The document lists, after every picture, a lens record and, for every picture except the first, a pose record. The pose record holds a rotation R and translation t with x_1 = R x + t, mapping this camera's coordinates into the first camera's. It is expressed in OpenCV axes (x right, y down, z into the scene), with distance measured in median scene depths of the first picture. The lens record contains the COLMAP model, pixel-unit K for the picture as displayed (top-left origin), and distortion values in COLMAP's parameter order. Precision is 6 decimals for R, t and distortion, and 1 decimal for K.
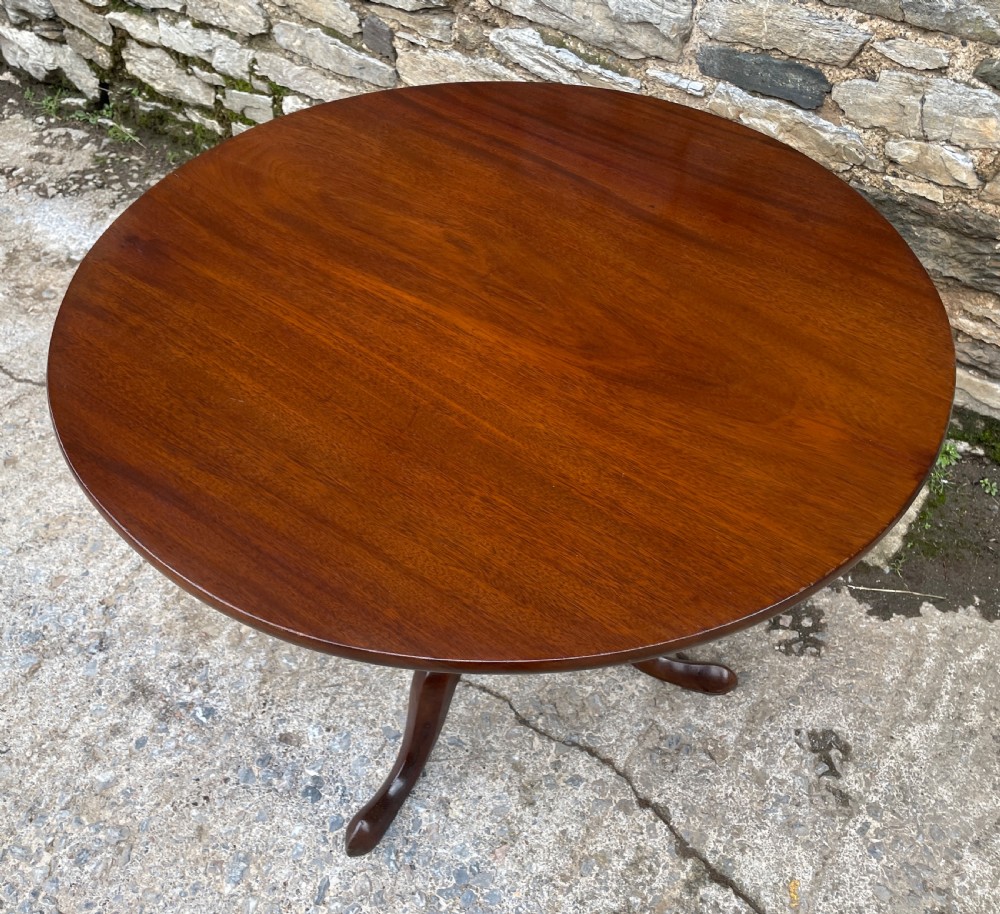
lens RADIAL K [[989.9, 0, 501.8], [0, 989.9, 422.7], [0, 0, 1]] dist [0.083603, -0.116919]
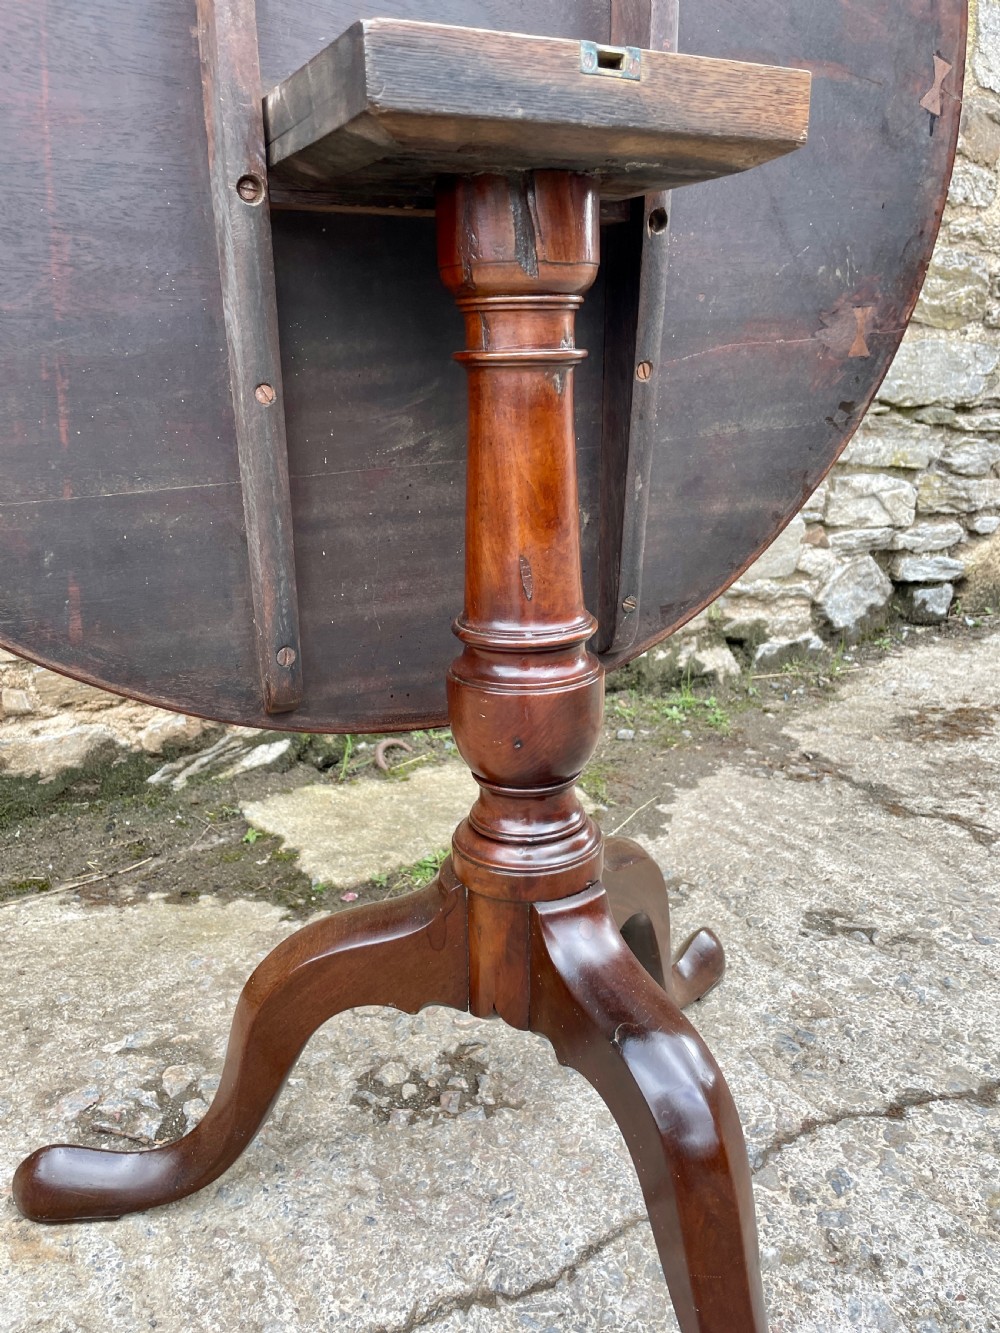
lens RADIAL K [[1012.9, 0, 500.6], [0, 1012.9, 659.1], [0, 0, 1]] dist [0.080421, -0.117052]
pose [[0.423568, -0.266185, 0.865873, -0.370488], [0.660280, 0.745122, -0.093932, 0.091256], [-0.620177, 0.611505, 0.491367, 0.662102]]
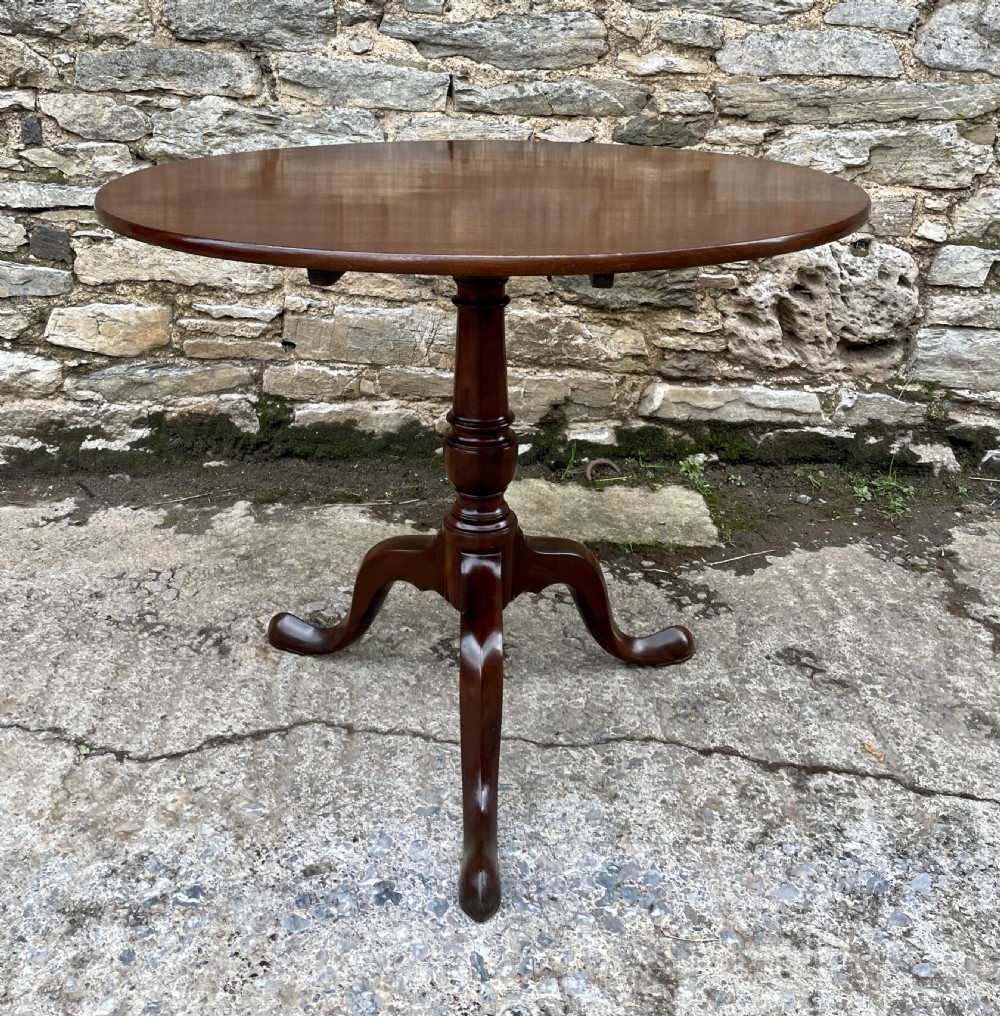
lens RADIAL K [[1134.1, 0, 480.8], [0, 1134.1, 285.3], [0, 0, 1]] dist [0.102919, -0.149621]
pose [[0.824893, -0.130618, 0.549992, -0.531858], [0.401084, 0.820853, -0.406611, 0.357392], [-0.398351, 0.556003, 0.729504, 0.064073]]
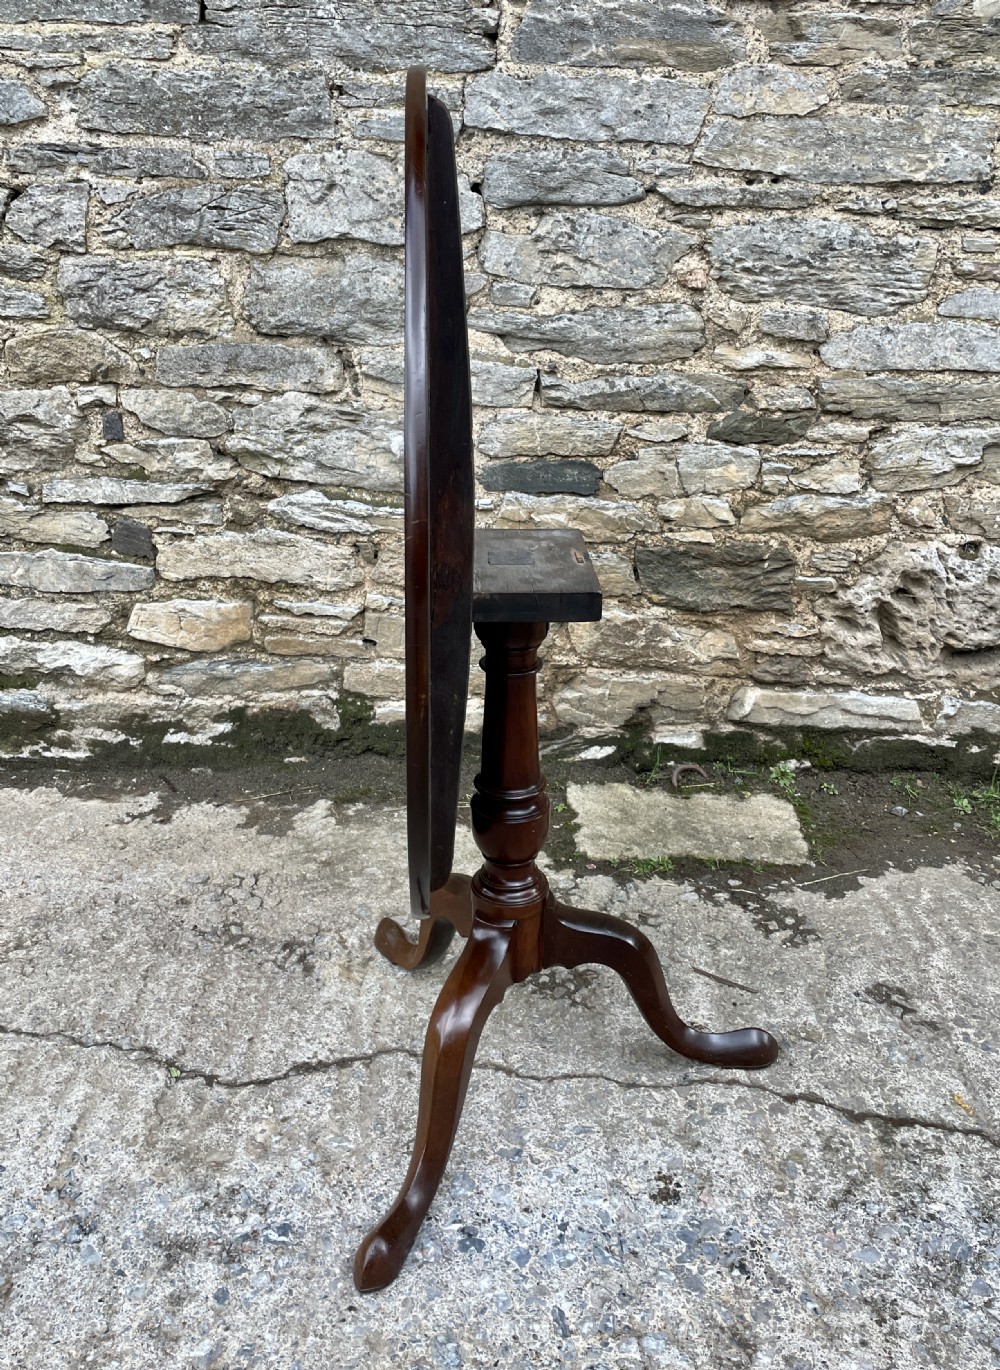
lens RADIAL K [[1188.9, 0, 490.3], [0, 1188.9, 580.6], [0, 0, 1]] dist [0.094838, -0.137325]
pose [[0.857236, -0.153309, 0.491573, -0.537676], [0.367821, 0.850395, -0.376213, 0.277677], [-0.360354, 0.503313, 0.785379, -0.007351]]
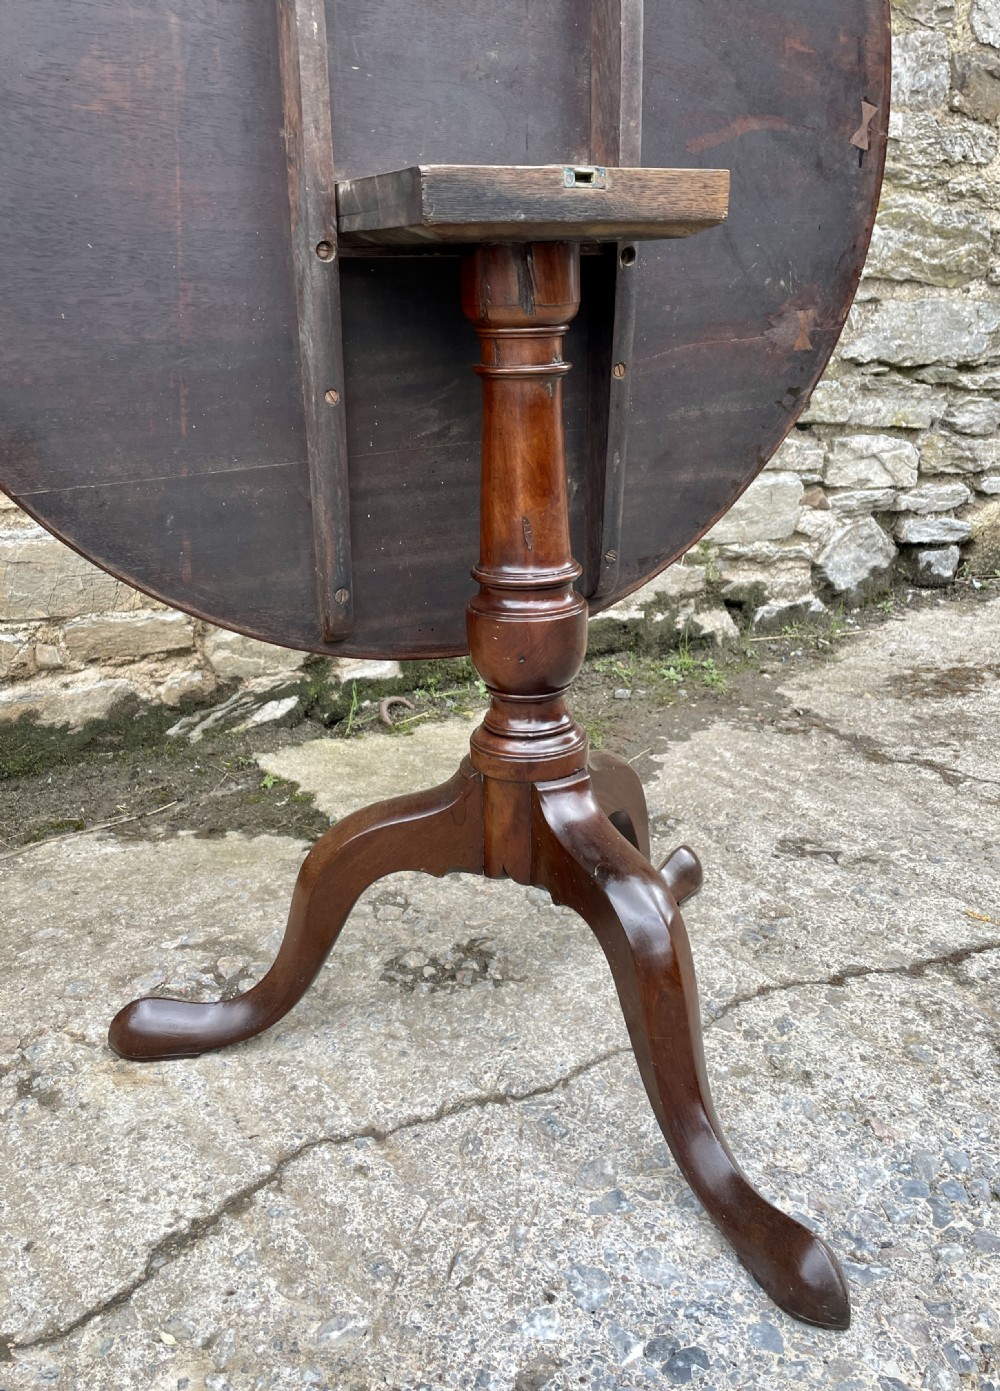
lens RADIAL K [[1197.1, 0, 508.4], [0, 1197.1, 638.6], [0, 0, 1]] dist [0.087656, -0.122857]
pose [[0.410088, -0.266023, 0.872387, -0.575357], [0.665467, 0.741369, -0.086749, 0.124761], [-0.623684, 0.616120, 0.481056, 0.571952]]
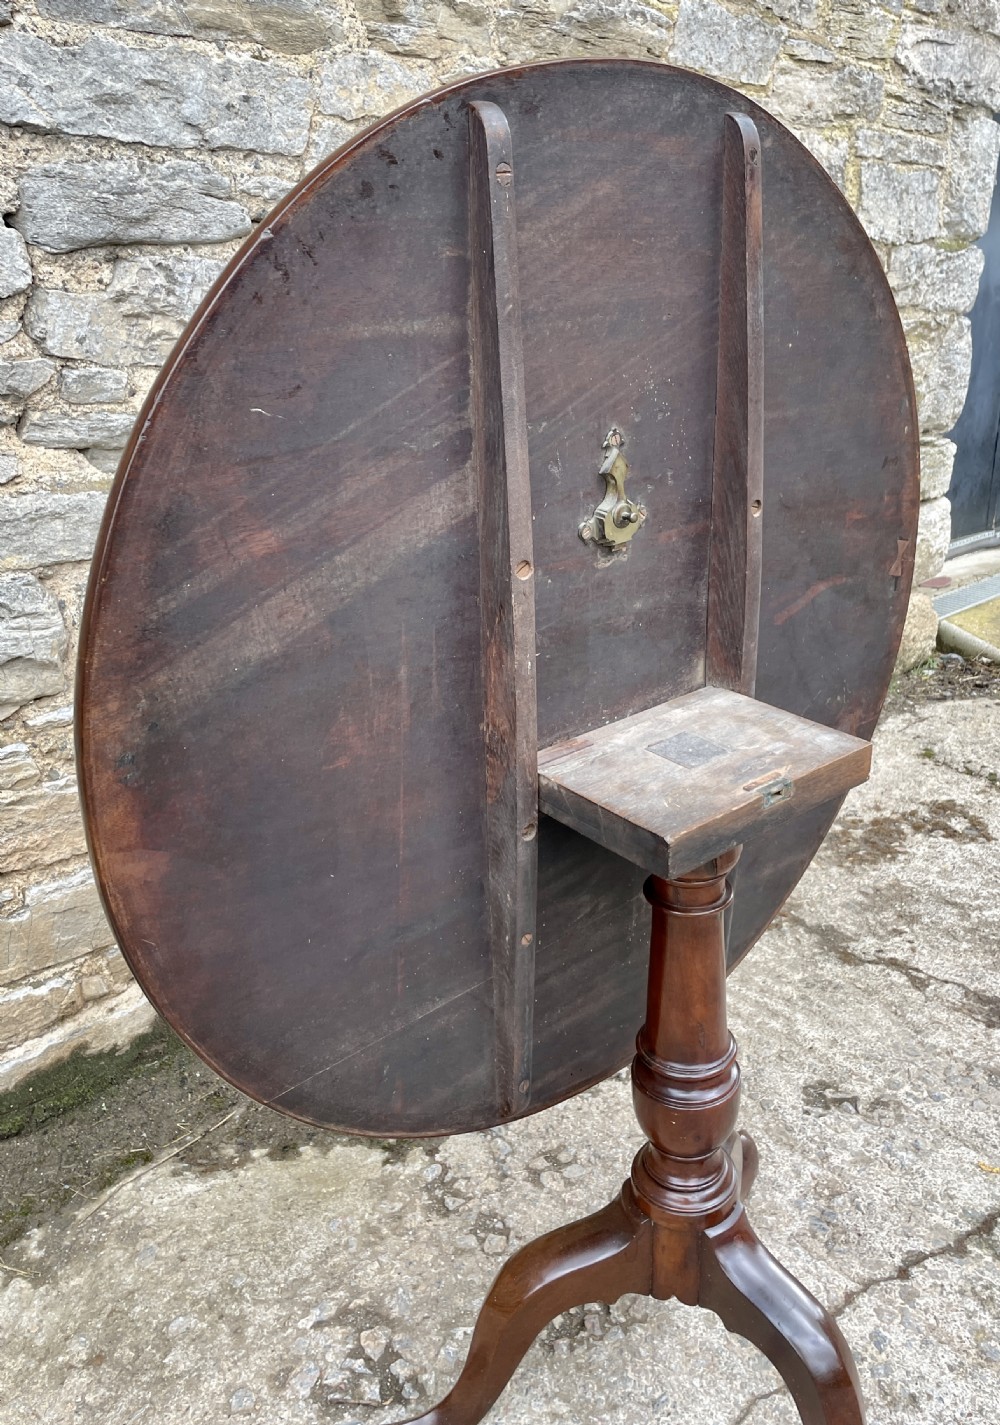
lens RADIAL K [[1187.0, 0, 541.2], [0, 1187.0, 647.3], [0, 0, 1]] dist [0.089161, -0.125875]
pose [[0.217823, -0.341455, 0.914310, -0.599720], [0.712292, 0.696057, 0.090252, -0.247611], [-0.667229, 0.631596, 0.394832, 0.473602]]
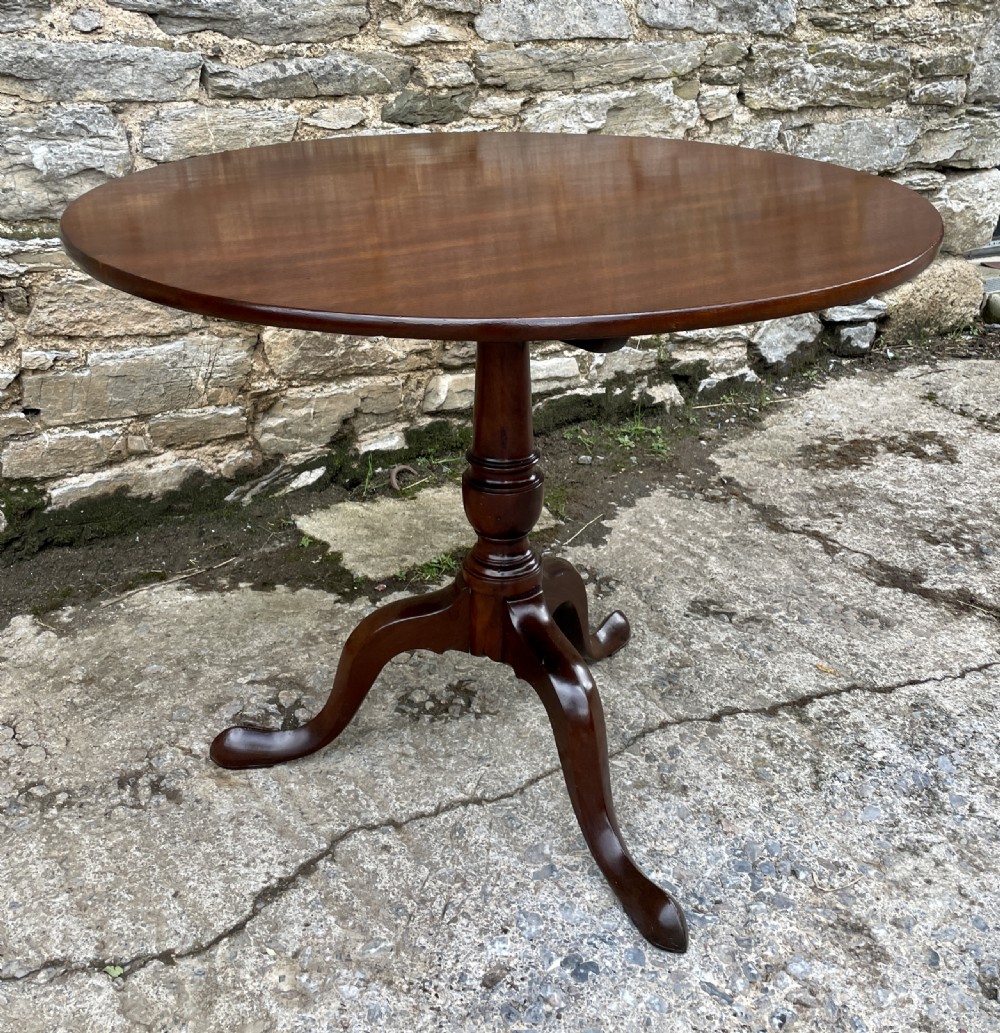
lens RADIAL K [[1186.5, 0, 512.9], [0, 1186.5, 378.9], [0, 0, 1]] dist [0.099051, -0.155374]
pose [[0.405702, -0.316515, 0.857452, -0.788899], [0.648508, 0.760763, -0.026017, 0.031348], [-0.644083, 0.566619, 0.513906, 0.327209]]
